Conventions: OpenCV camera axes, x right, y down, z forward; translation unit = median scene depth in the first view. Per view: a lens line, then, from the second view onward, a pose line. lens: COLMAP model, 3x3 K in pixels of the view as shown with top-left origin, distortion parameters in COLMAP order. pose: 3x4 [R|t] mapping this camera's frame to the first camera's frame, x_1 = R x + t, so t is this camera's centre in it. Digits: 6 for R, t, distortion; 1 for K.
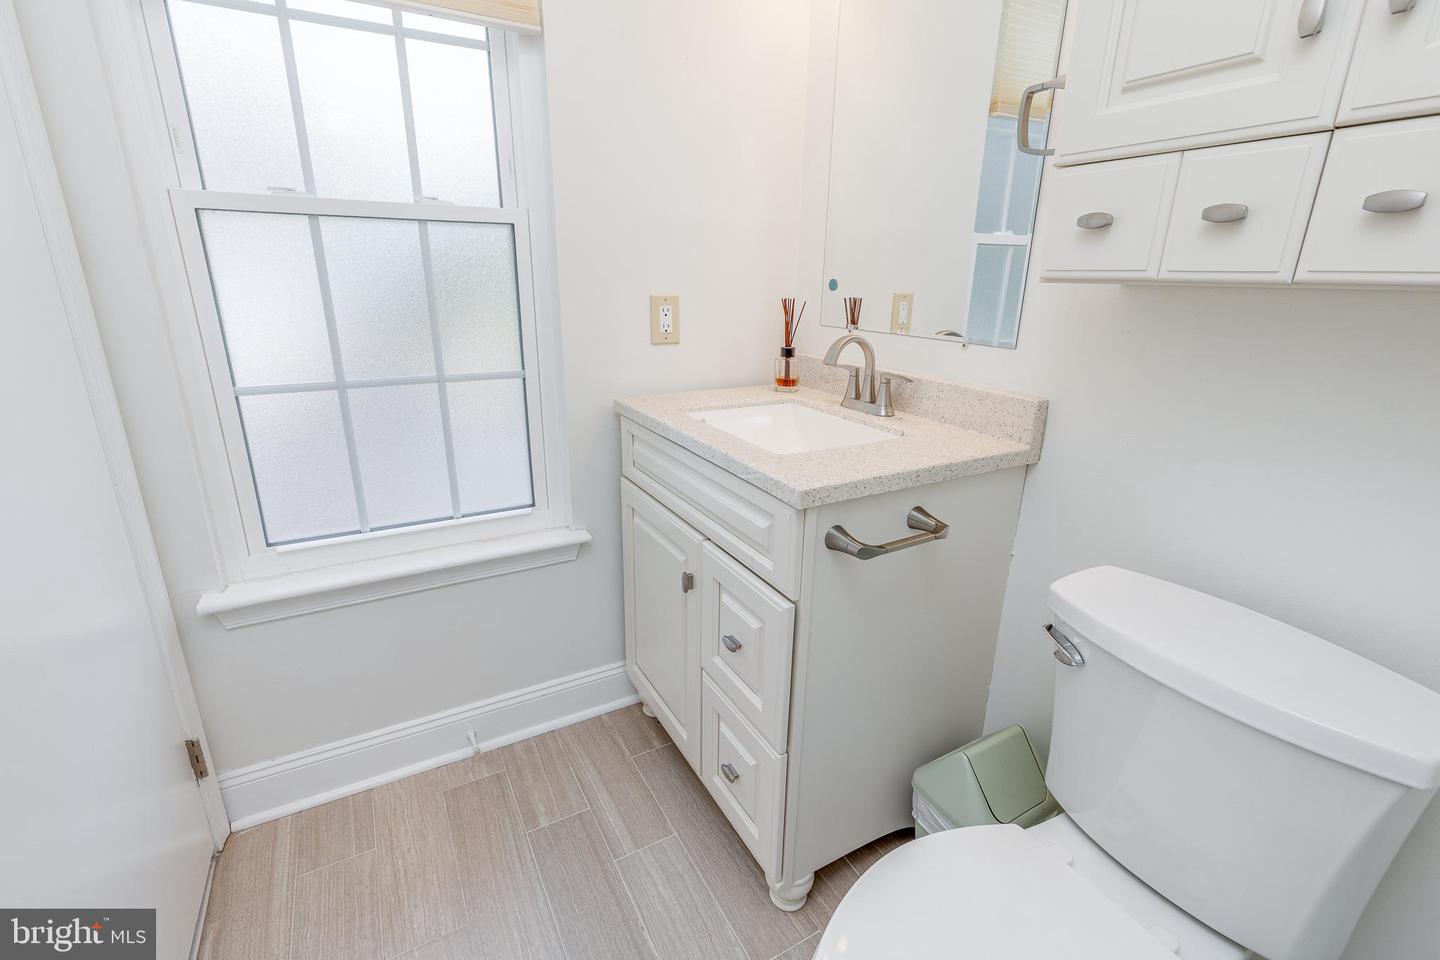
lens RADIAL K [[656.0, 0, 714.9], [0, 656.0, 482.4], [0, 0, 1]] dist [0.003554, 0.000678]
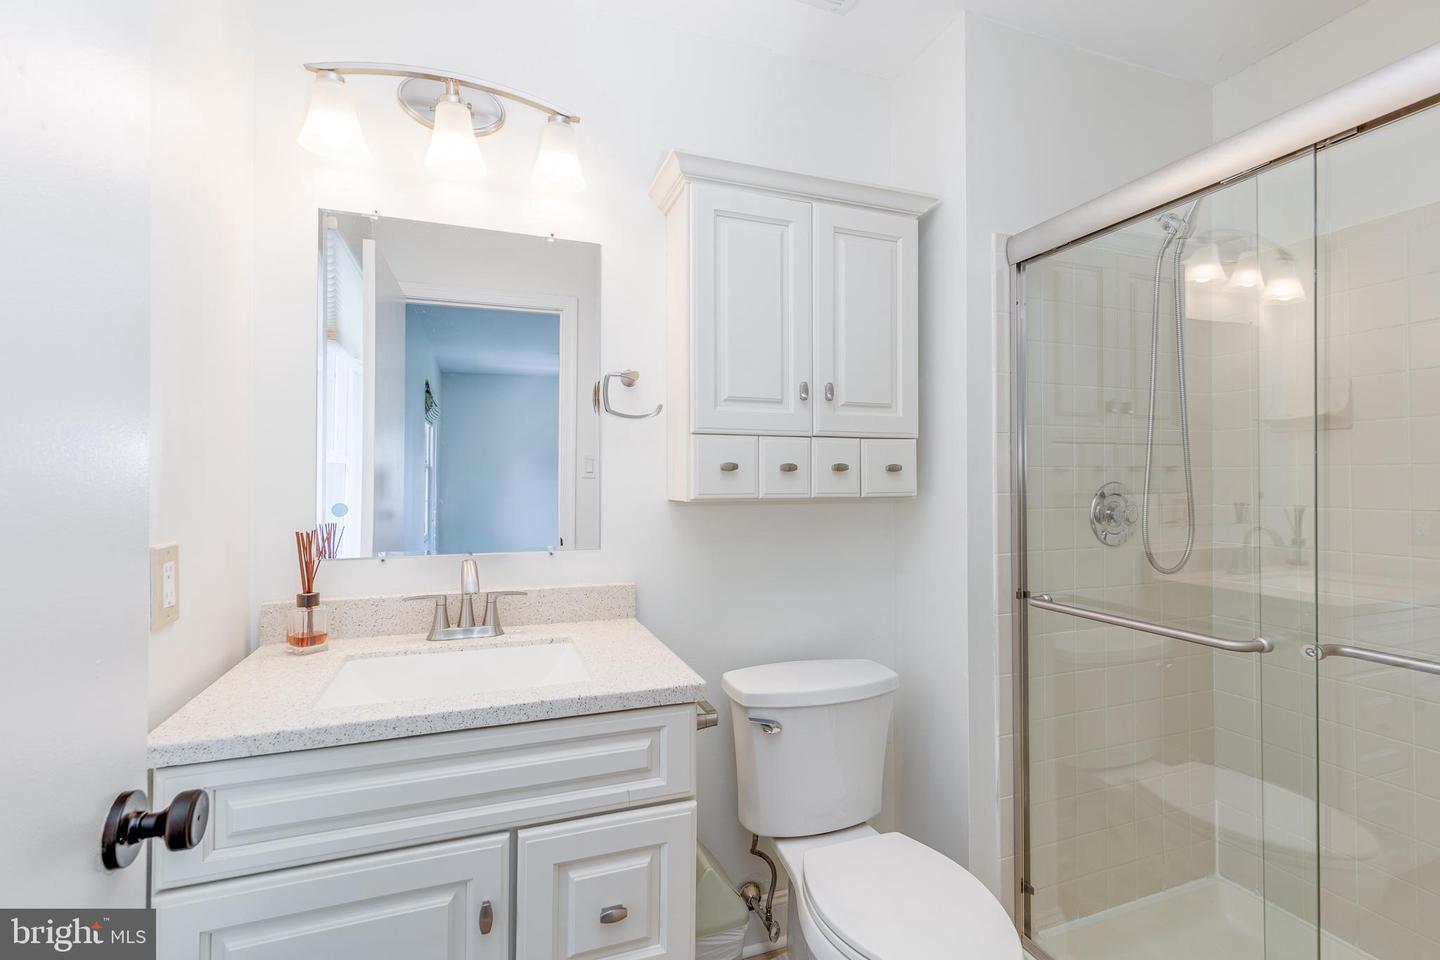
lens RADIAL K [[656.0, 0, 715.1], [0, 656.0, 476.9], [0, 0, 1]] dist [0.003554, 0.000678]
pose [[0.133498, -0.006320, 0.991029, -0.689603], [0.304634, 0.951827, -0.034967, -0.196303], [-0.943067, 0.306569, 0.128992, 0.498025]]
